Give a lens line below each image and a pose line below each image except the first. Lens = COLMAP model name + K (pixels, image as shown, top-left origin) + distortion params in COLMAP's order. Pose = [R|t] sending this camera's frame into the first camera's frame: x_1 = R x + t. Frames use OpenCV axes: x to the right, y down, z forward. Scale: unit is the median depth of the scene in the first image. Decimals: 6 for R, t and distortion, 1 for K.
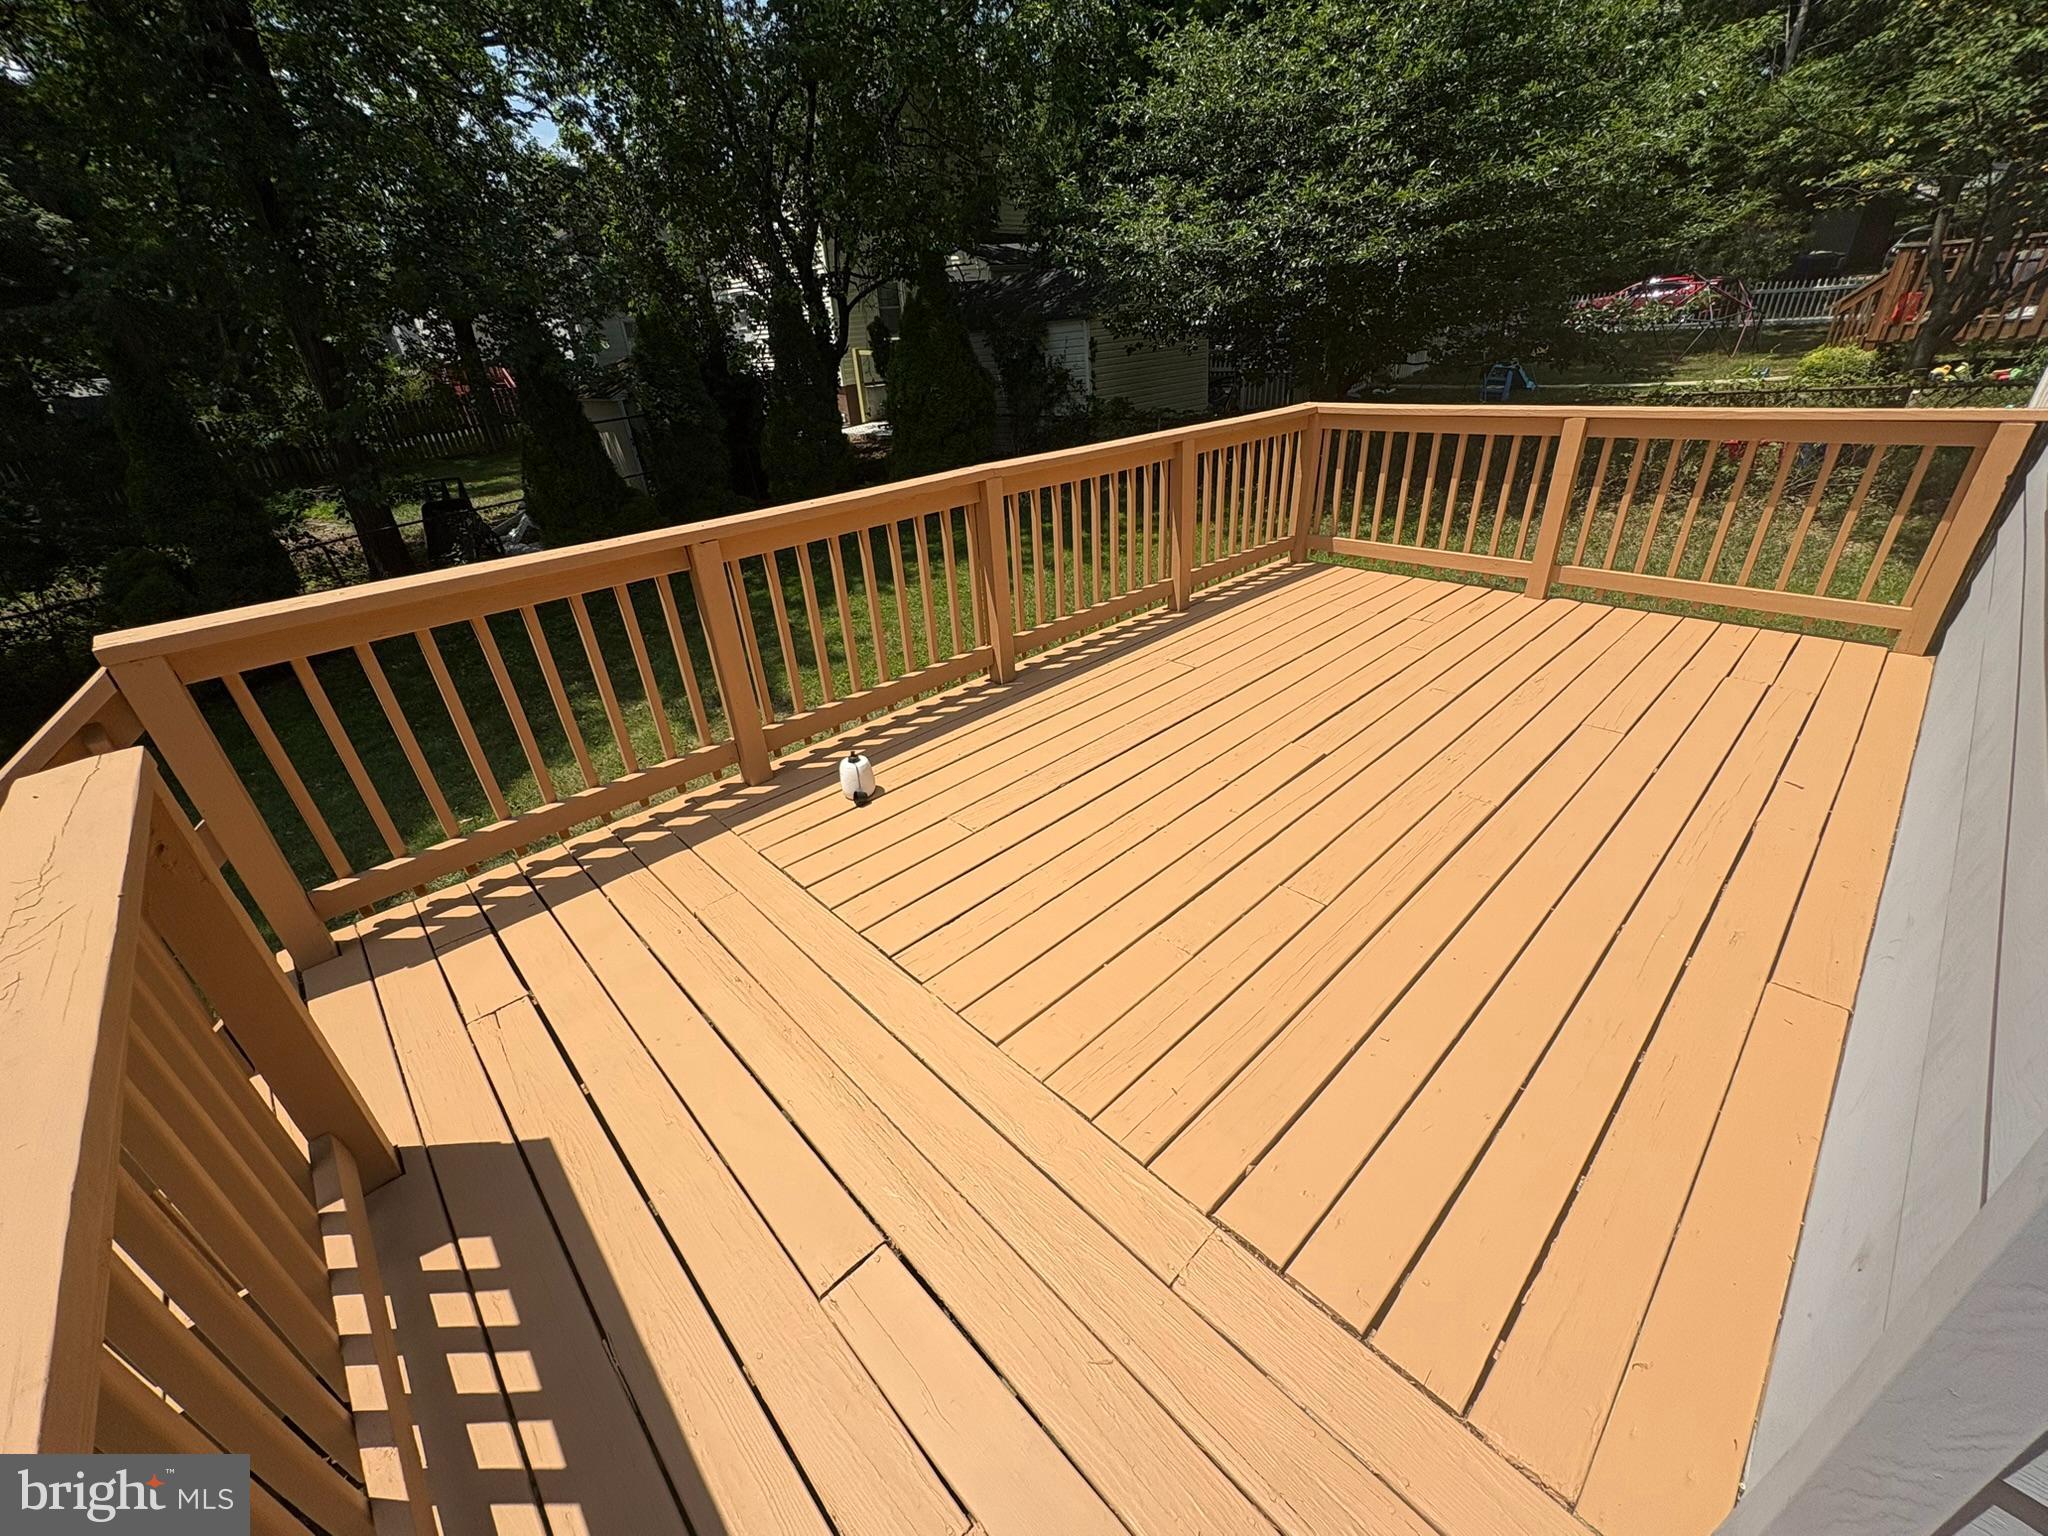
lens RADIAL K [[817.7, 0, 1022.3], [0, 817.7, 769.8], [0, 0, 1]] dist [0.000545, 0.000230]
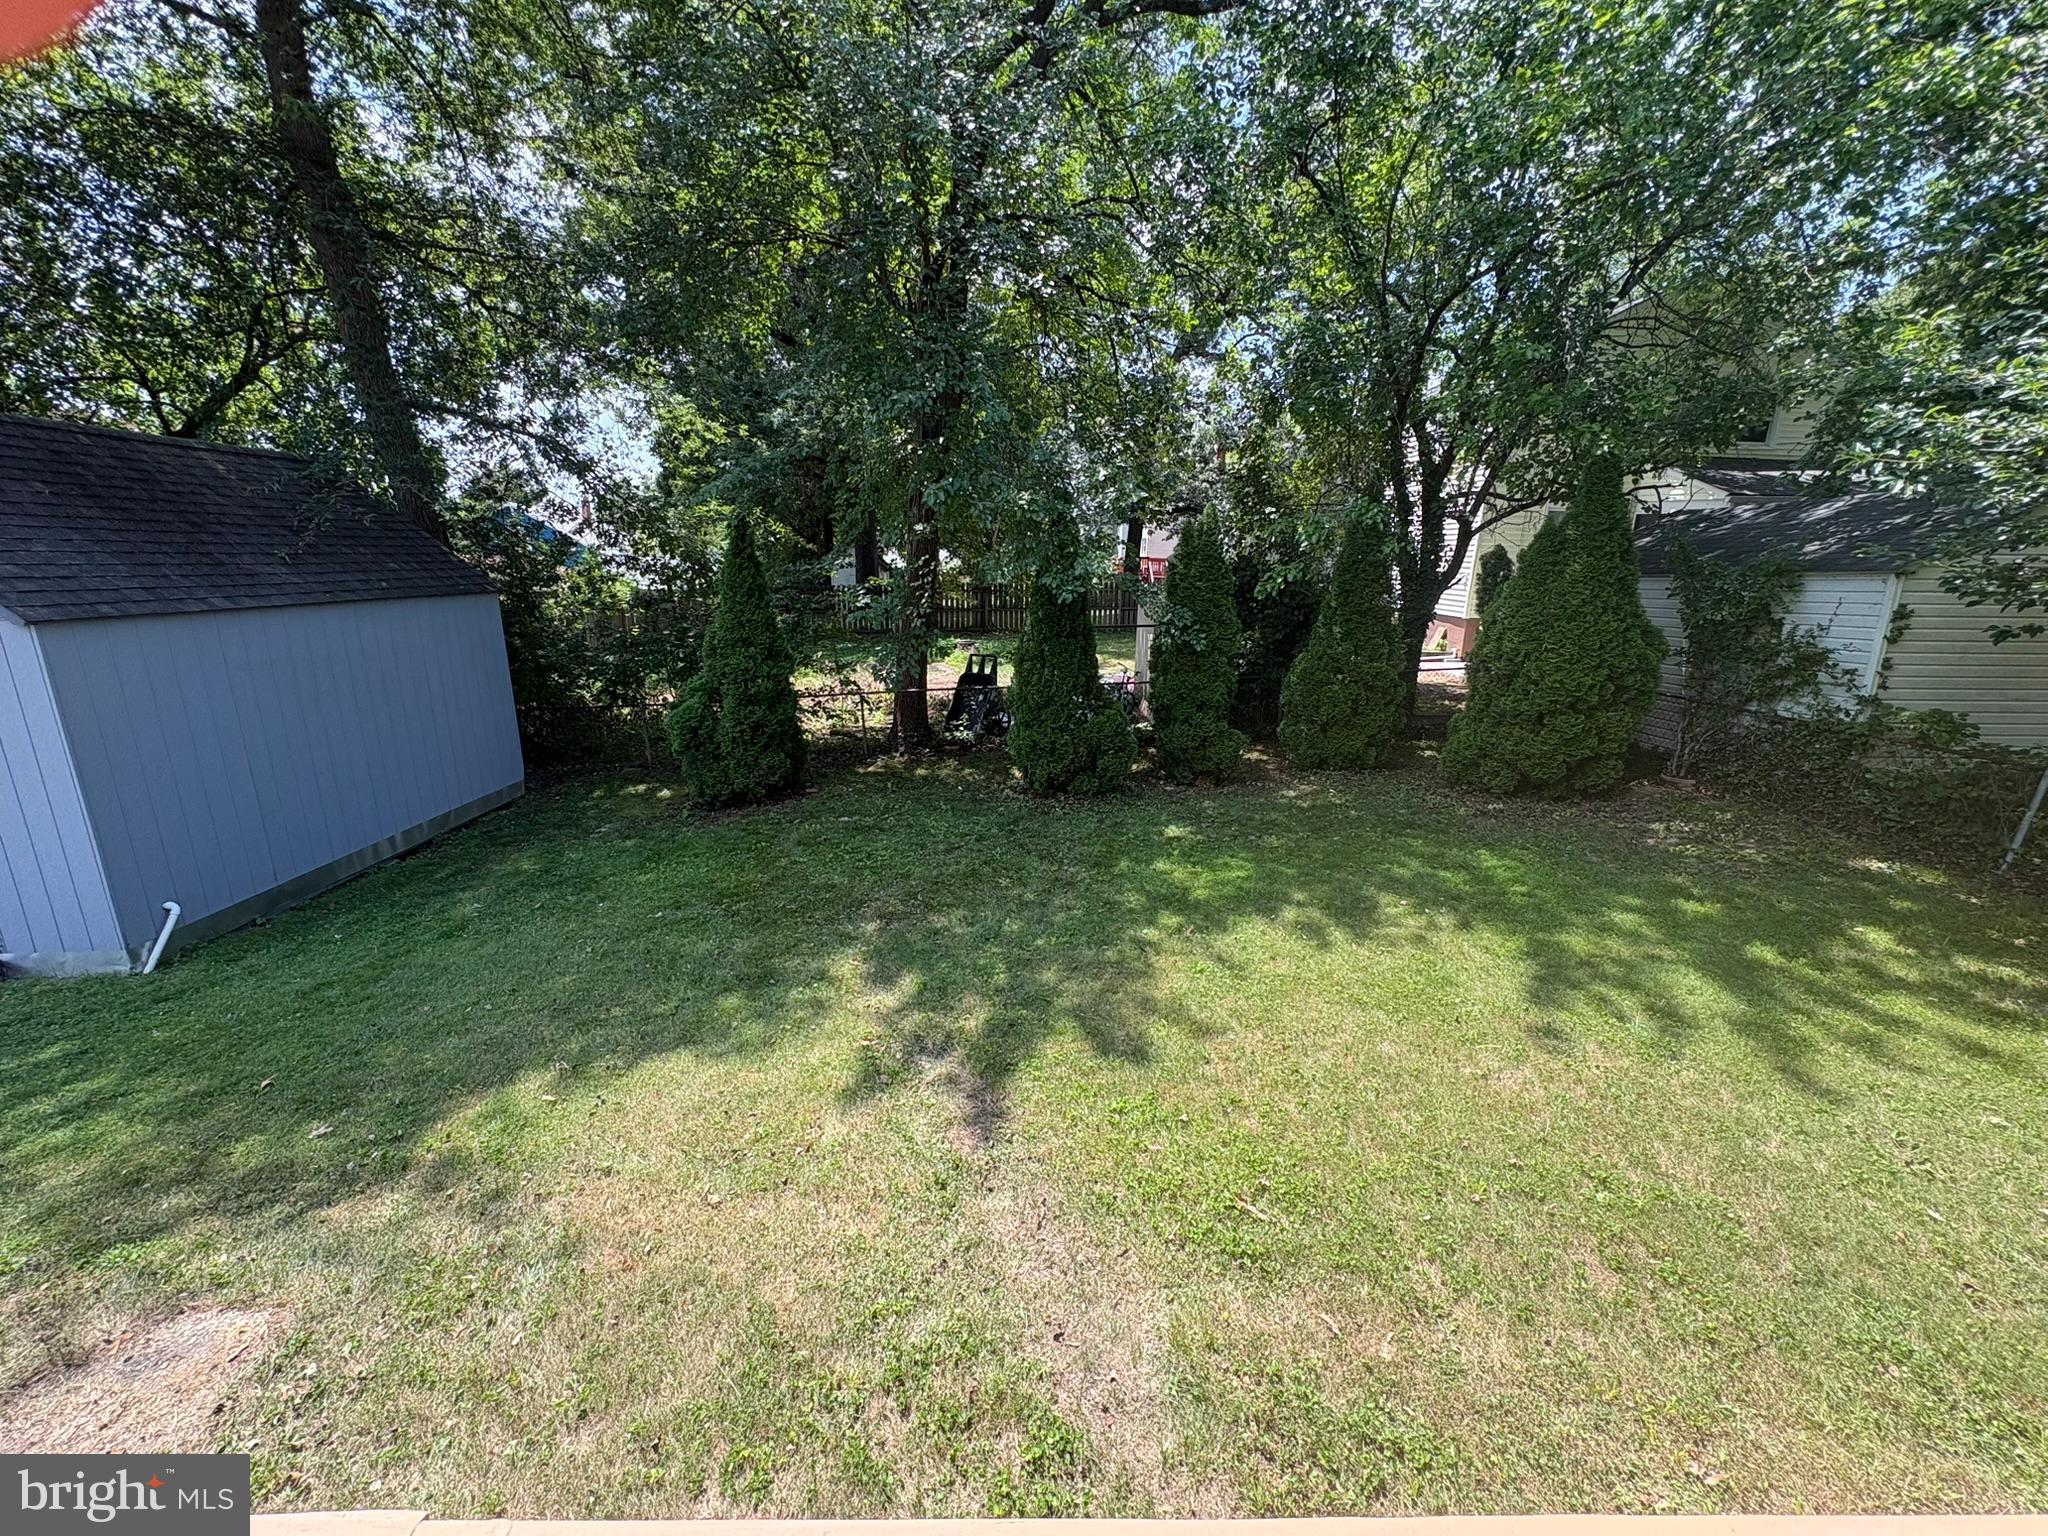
lens RADIAL K [[817.7, 0, 1022.2], [0, 817.7, 769.2], [0, 0, 1]] dist [0.000545, 0.000230]
pose [[0.739026, 0.242066, -0.628684, 0.018640], [-0.378942, 0.920950, -0.090852, -0.140578], [0.556995, 0.305377, 0.772335, 0.257940]]
